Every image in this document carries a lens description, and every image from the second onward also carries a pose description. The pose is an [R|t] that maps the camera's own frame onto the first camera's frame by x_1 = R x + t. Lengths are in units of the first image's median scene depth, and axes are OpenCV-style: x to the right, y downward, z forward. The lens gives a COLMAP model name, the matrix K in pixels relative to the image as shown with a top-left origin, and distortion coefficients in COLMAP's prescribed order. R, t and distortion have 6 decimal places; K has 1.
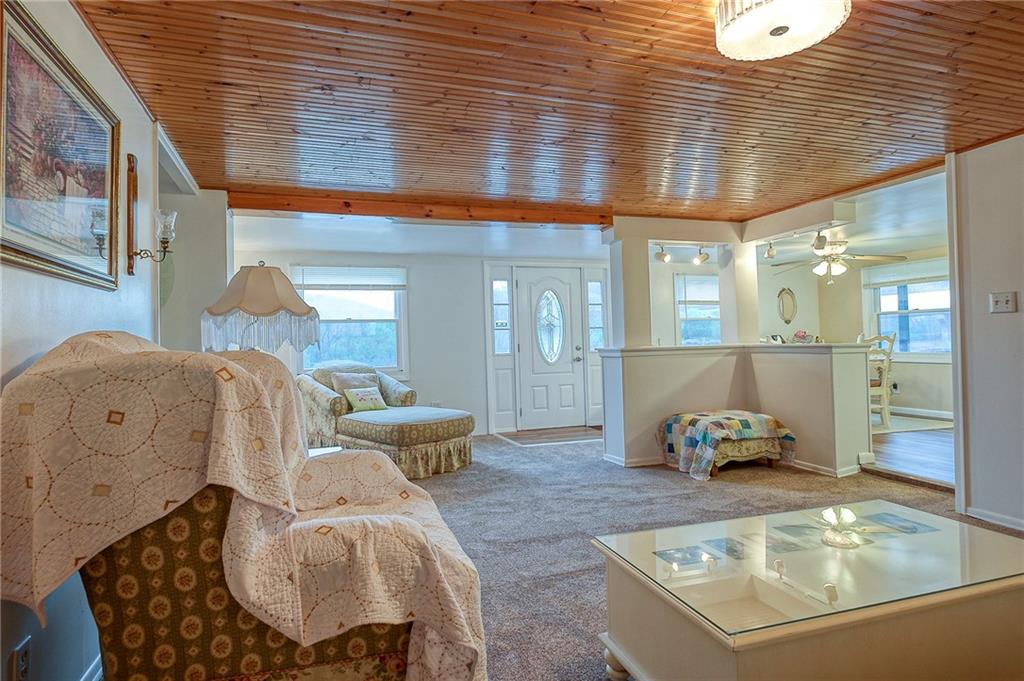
lens RADIAL K [[531.5, 0, 512.0], [0, 531.5, 340.5], [0, 0, 1]] dist [-0.000533, 0.000024]
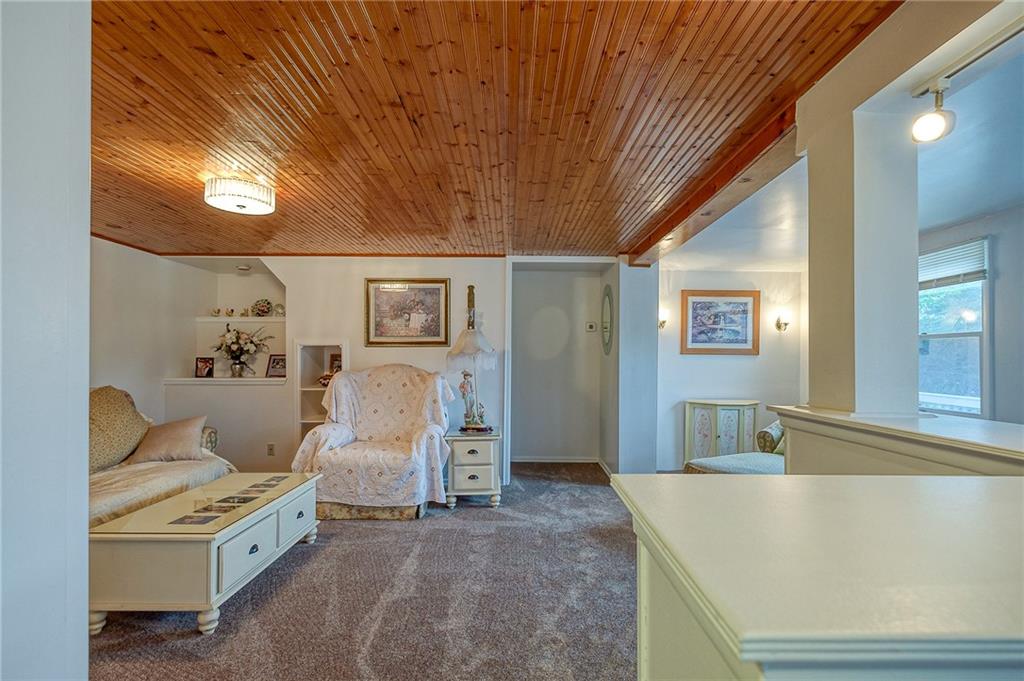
lens RADIAL K [[507.8, 0, 514.3], [0, 507.8, 356.8], [0, 0, 1]] dist [-0.000187, 0.000048]
pose [[-0.276898, 0.019115, -0.960709, 0.751117], [0.012664, 0.999788, 0.016242, -0.047077], [0.960816, -0.007669, -0.277082, 1.124769]]
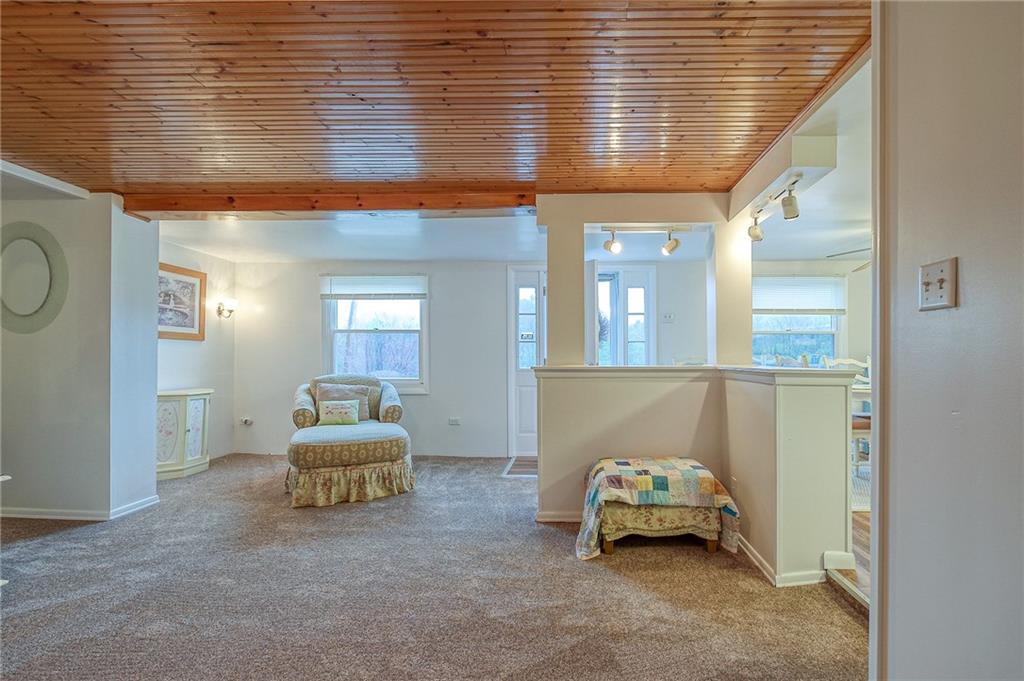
lens RADIAL K [[522.3, 0, 514.2], [0, 522.3, 364.5], [0, 0, 1]] dist [0.000678, -0.000317]
pose [[0.953850, 0.027264, -0.299044, 0.385737], [-0.021130, 0.999495, 0.023729, -0.005395], [0.299540, -0.016316, 0.953944, 0.260914]]
